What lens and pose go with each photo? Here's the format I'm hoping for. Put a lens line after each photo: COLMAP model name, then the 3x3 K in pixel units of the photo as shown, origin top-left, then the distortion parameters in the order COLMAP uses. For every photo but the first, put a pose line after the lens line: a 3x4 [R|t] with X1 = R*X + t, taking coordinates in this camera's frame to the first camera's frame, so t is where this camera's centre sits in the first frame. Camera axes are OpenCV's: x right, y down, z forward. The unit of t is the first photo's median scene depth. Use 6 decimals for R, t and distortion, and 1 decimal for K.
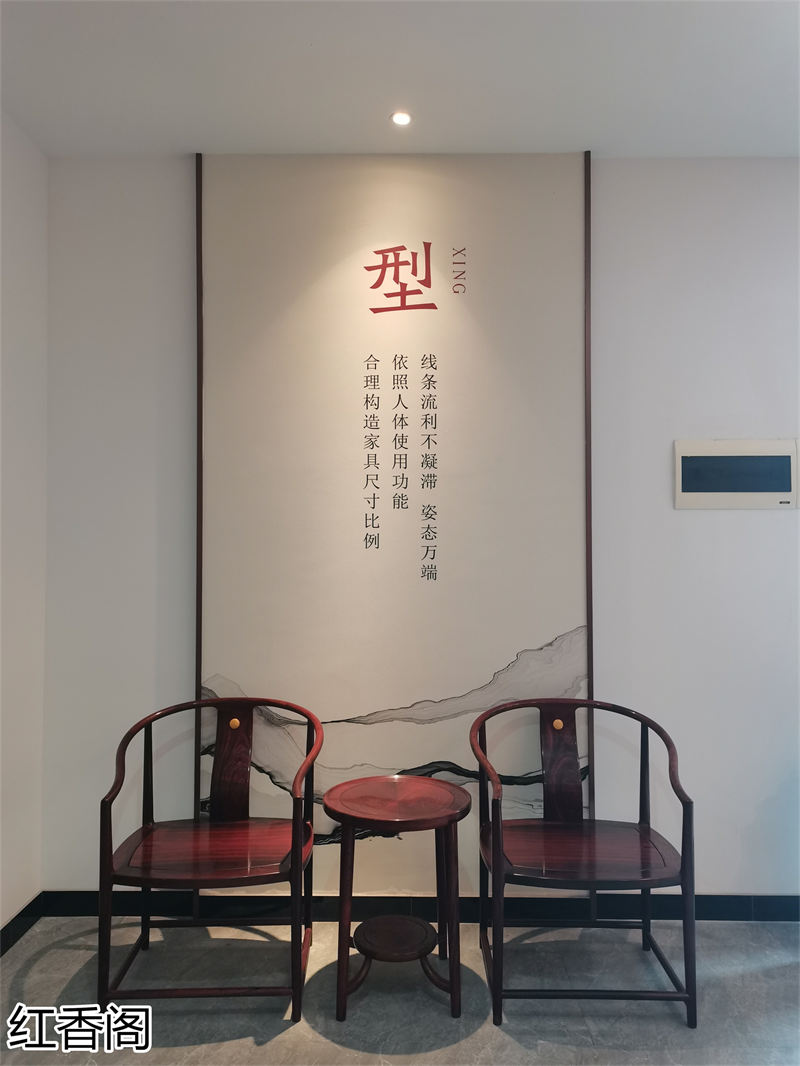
lens RADIAL K [[809.1, 0, 402.1], [0, 809.1, 534.9], [0, 0, 1]] dist [0.036717, -0.018832]
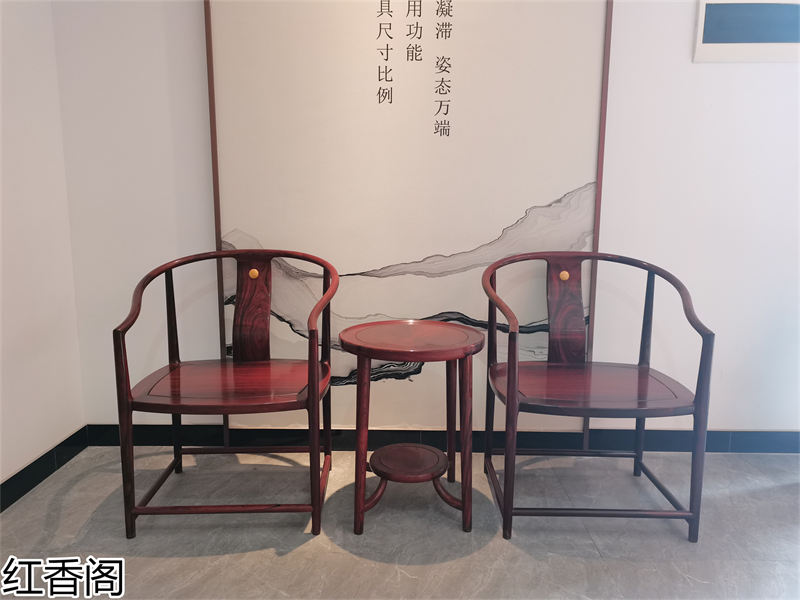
lens RADIAL K [[607.2, 0, 400.7], [0, 607.2, 299.6], [0, 0, 1]] dist [0.036717, -0.018832]
pose [[0.999985, 0.005356, 0.001463, -0.019443], [-0.005531, 0.984070, 0.177695, 0.132259], [-0.000488, -0.177700, 0.984085, 0.236200]]
